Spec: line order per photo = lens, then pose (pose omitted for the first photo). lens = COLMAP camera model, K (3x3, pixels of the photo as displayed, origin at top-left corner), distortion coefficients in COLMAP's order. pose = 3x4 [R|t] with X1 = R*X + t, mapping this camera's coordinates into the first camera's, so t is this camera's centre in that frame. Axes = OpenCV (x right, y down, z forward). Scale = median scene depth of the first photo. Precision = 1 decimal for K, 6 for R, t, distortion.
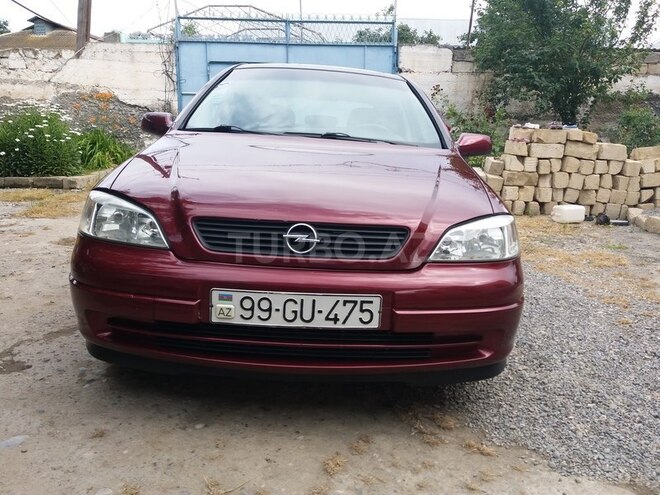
lens RADIAL K [[535.2, 0, 330.0], [0, 535.2, 247.5], [0, 0, 1]] dist [0.008433, -0.047192]
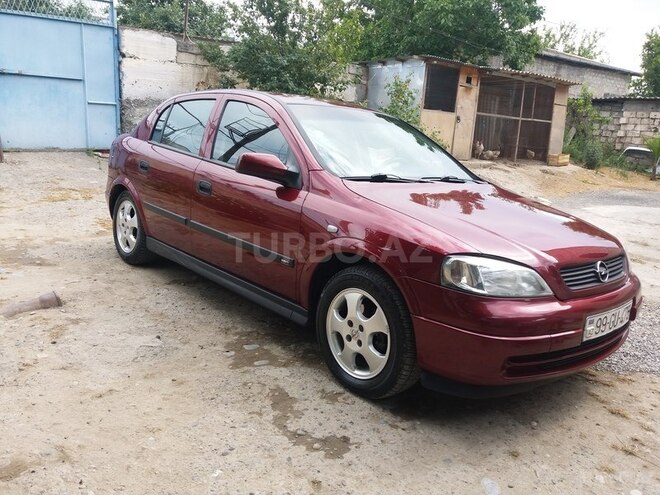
lens RADIAL K [[535.2, 0, 330.0], [0, 535.2, 247.5], [0, 0, 1]] dist [0.008433, -0.047192]
pose [[0.766374, -0.121804, 0.630741, -1.587500], [0.092000, 0.992549, 0.079889, -0.277772], [-0.635773, -0.003197, 0.771870, 0.349536]]
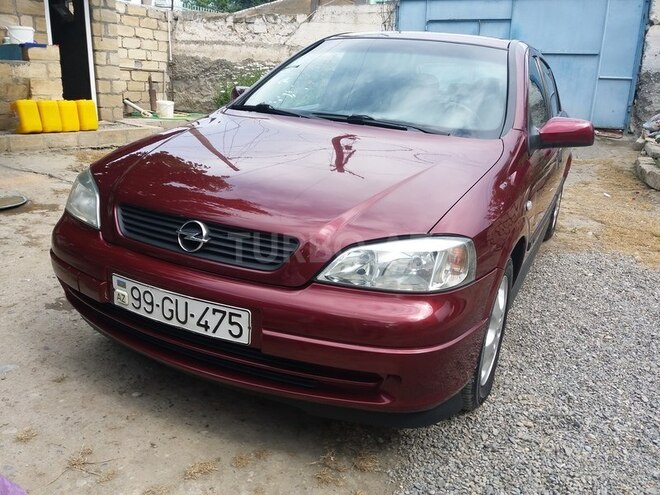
lens RADIAL K [[529.9, 0, 330.0], [0, 529.9, 247.5], [0, 0, 1]] dist [-0.006383, -0.021801]
pose [[0.893577, 0.139584, -0.426658, 0.583869], [-0.105564, 0.989115, 0.102507, -0.122291], [0.436322, -0.046559, 0.898585, 0.259737]]
